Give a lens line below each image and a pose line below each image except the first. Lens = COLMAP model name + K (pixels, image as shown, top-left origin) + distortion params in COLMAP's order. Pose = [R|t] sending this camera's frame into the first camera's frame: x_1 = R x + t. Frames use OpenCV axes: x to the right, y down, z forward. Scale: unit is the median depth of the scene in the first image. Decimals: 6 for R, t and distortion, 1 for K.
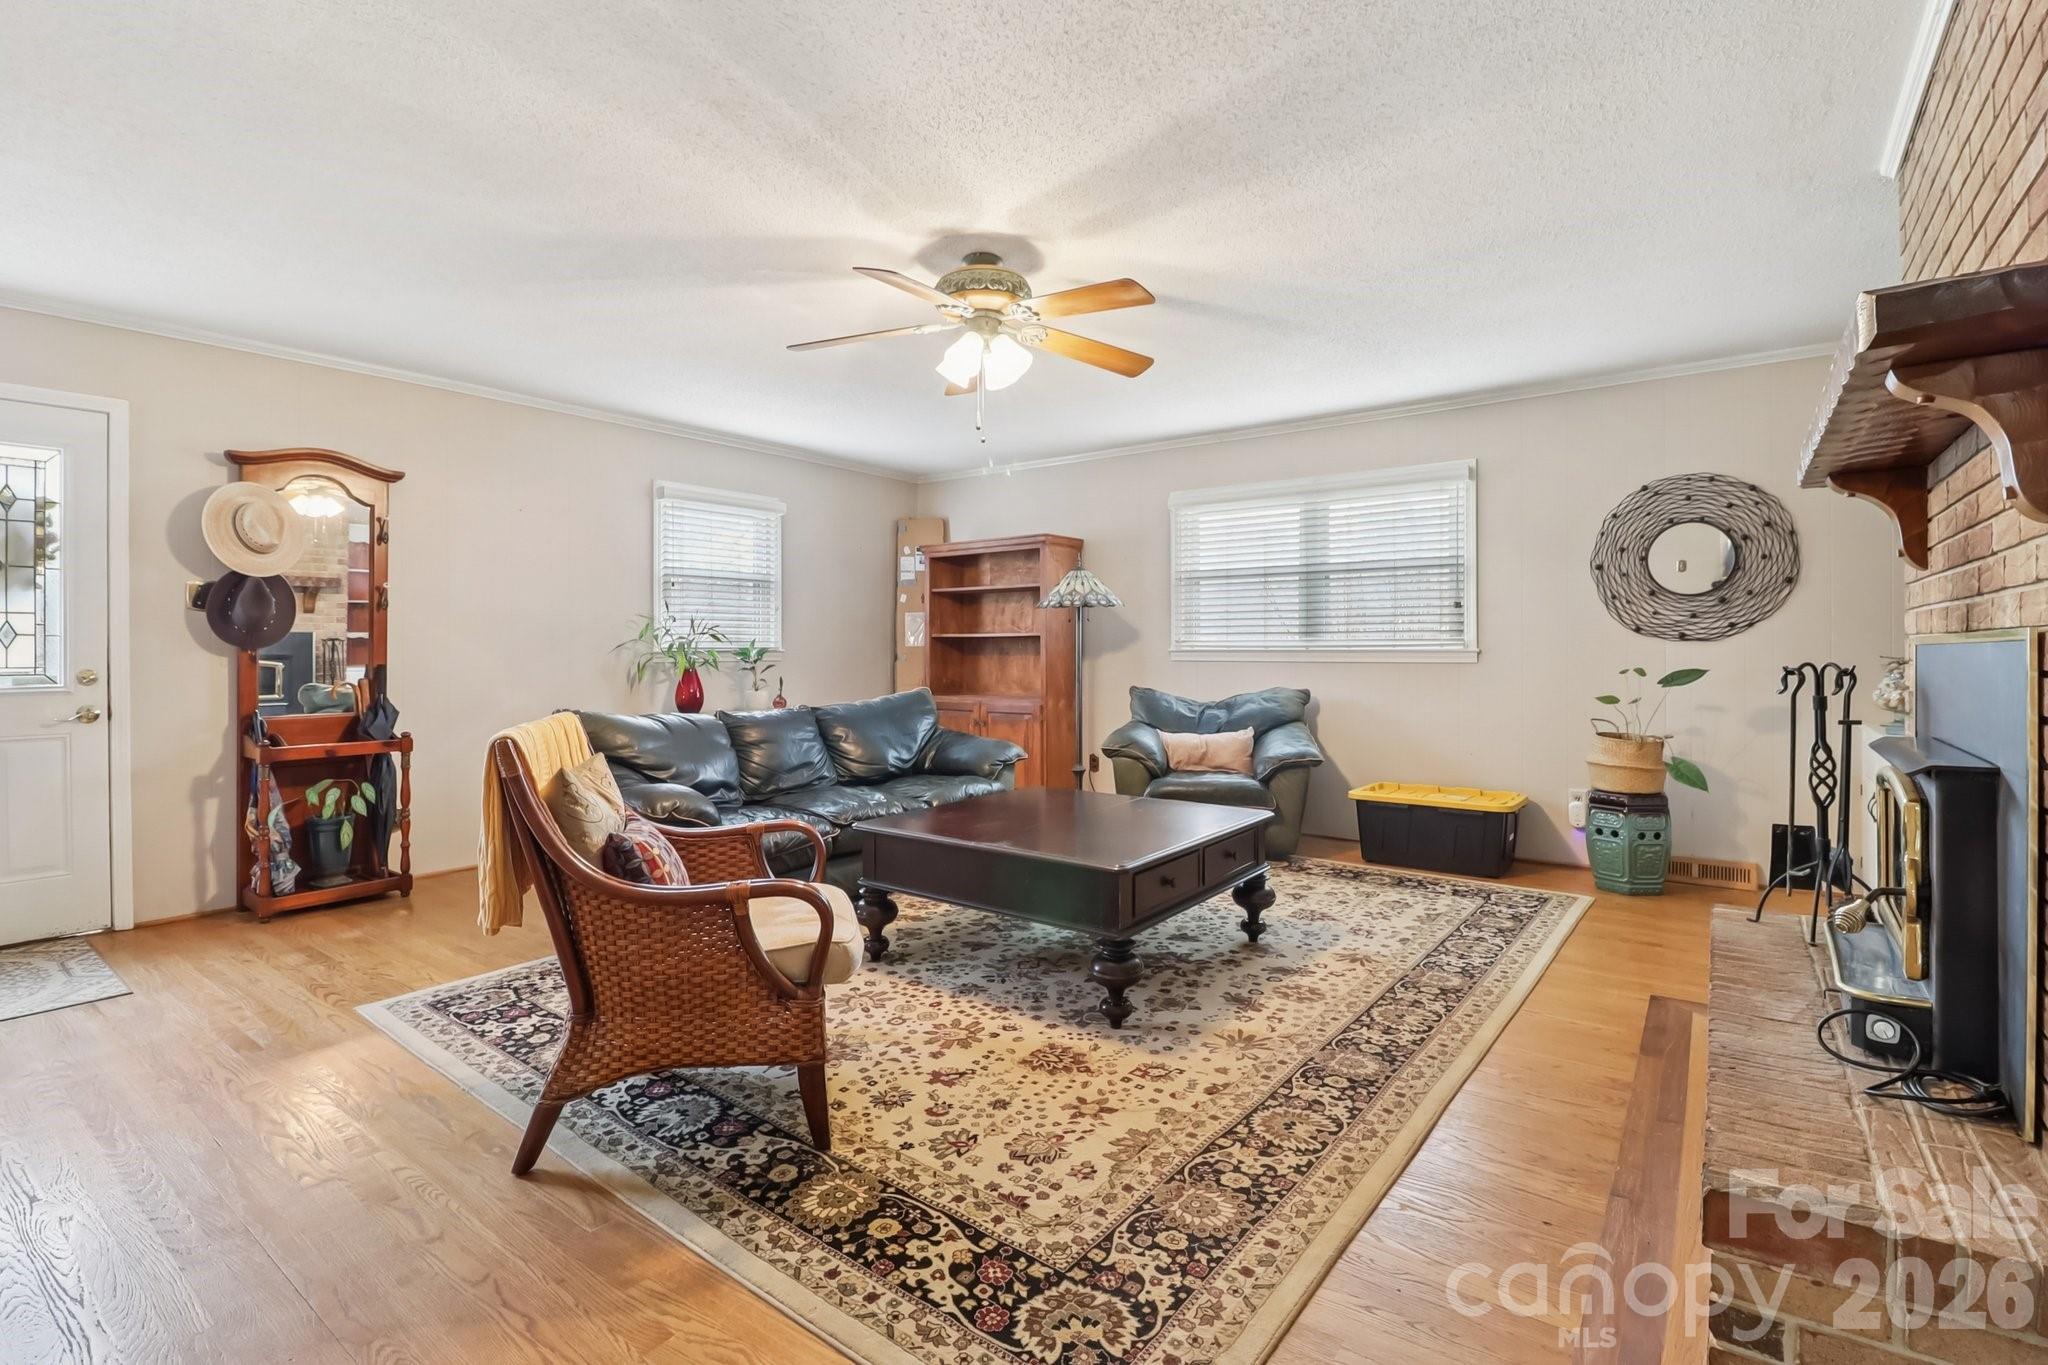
lens RADIAL K [[959.2, 0, 1023.7], [0, 959.2, 649.5], [0, 0, 1]] dist [-0.010126, -0.008411]
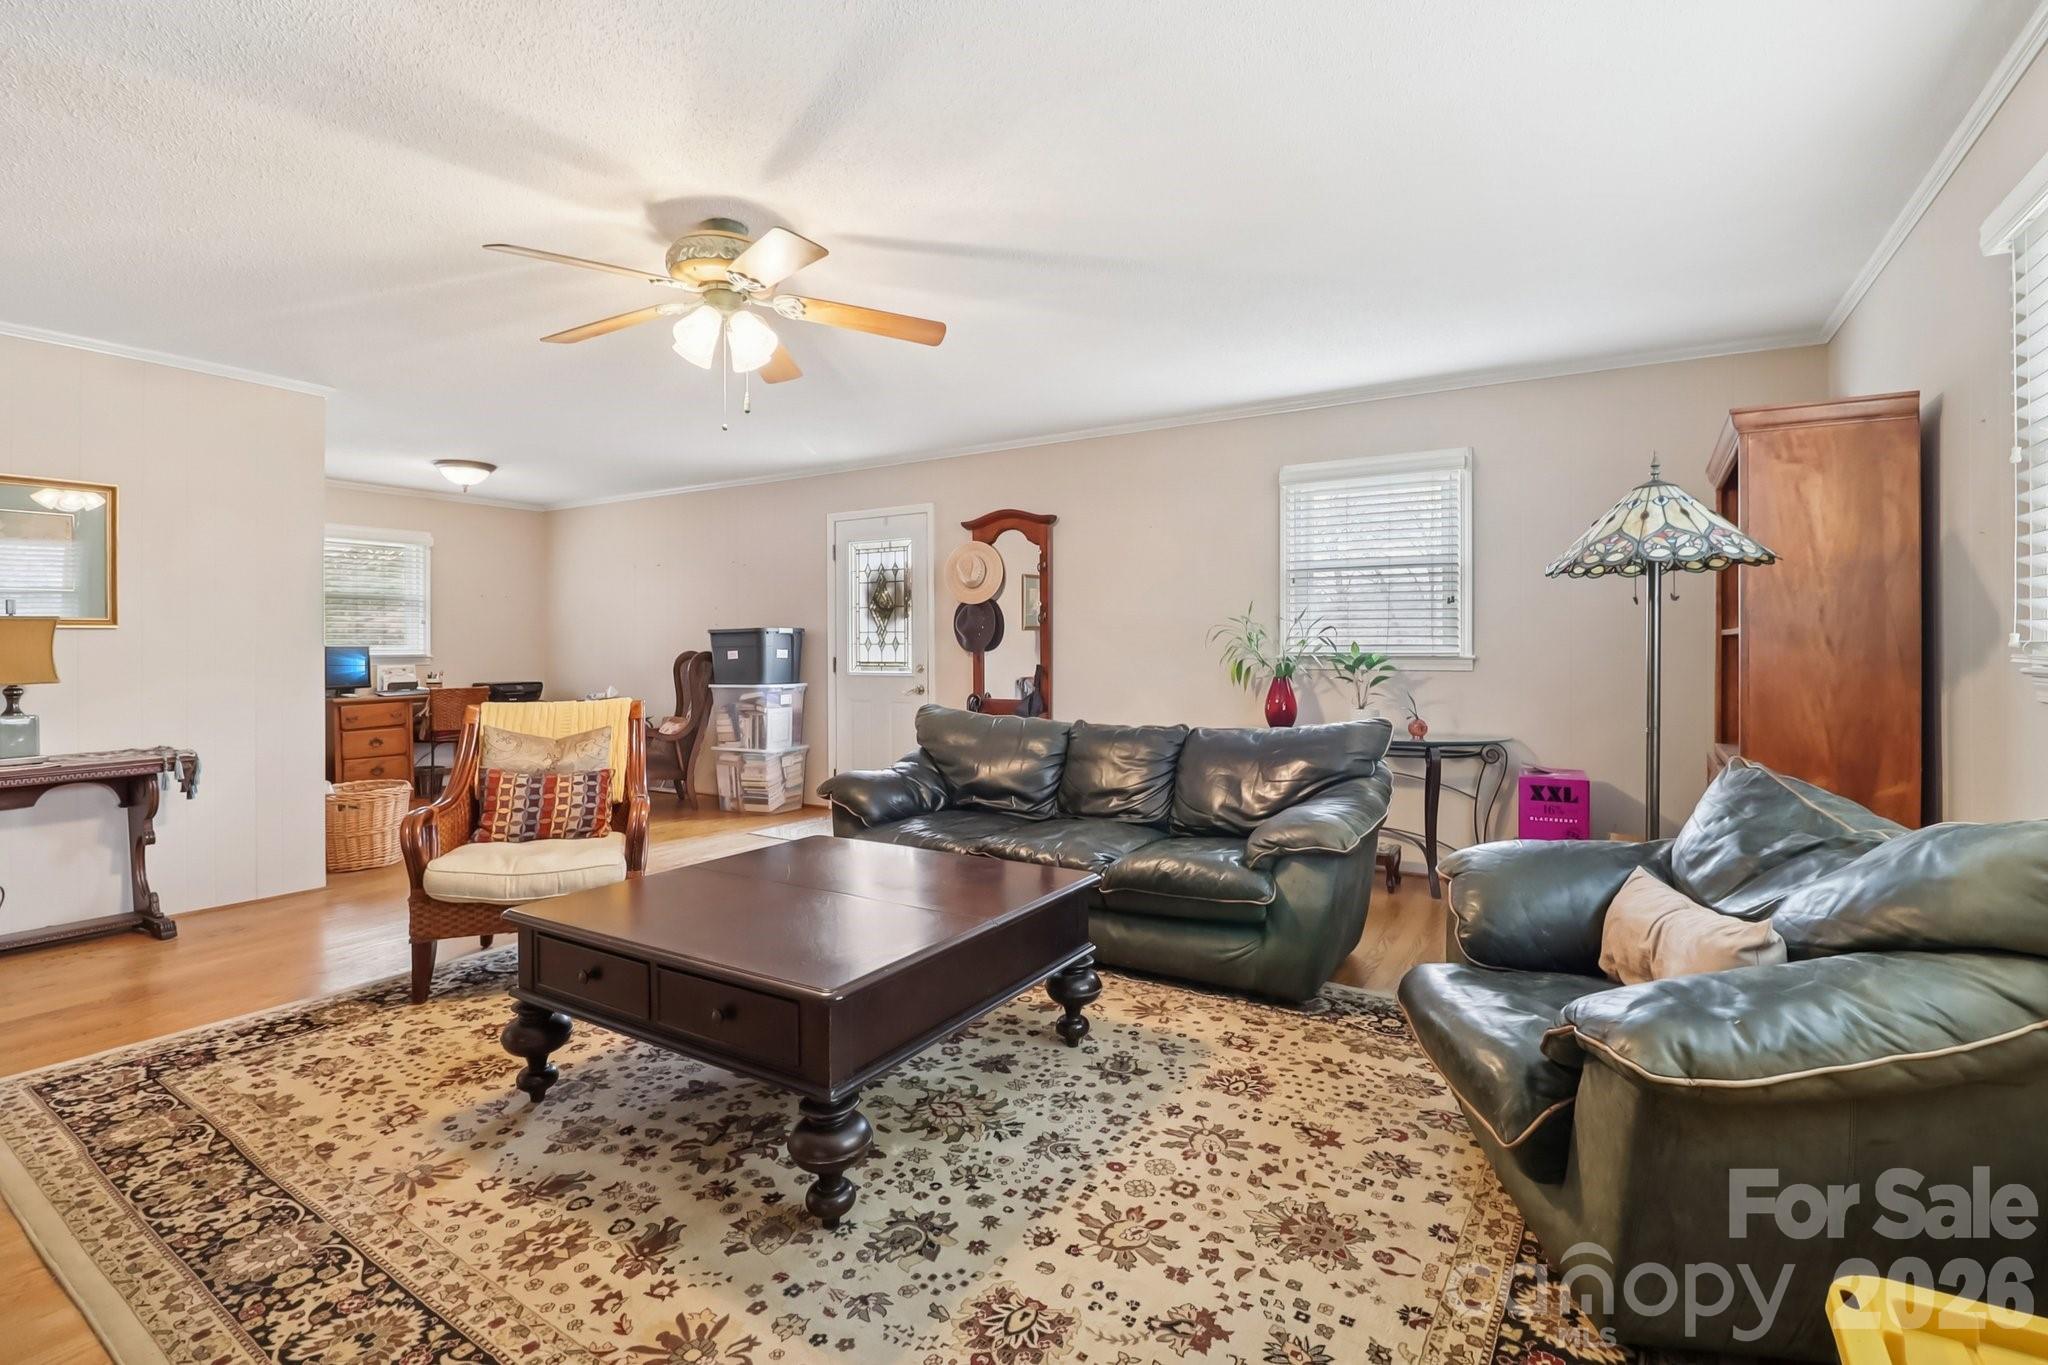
lens RADIAL K [[959.2, 0, 1023.7], [0, 959.2, 649.5], [0, 0, 1]] dist [-0.010126, -0.008411]
pose [[0.081522, 0.003876, -0.996664, 1.122271], [-0.003491, 0.999987, 0.003603, -0.018759], [0.996665, 0.003185, 0.081534, 1.552780]]
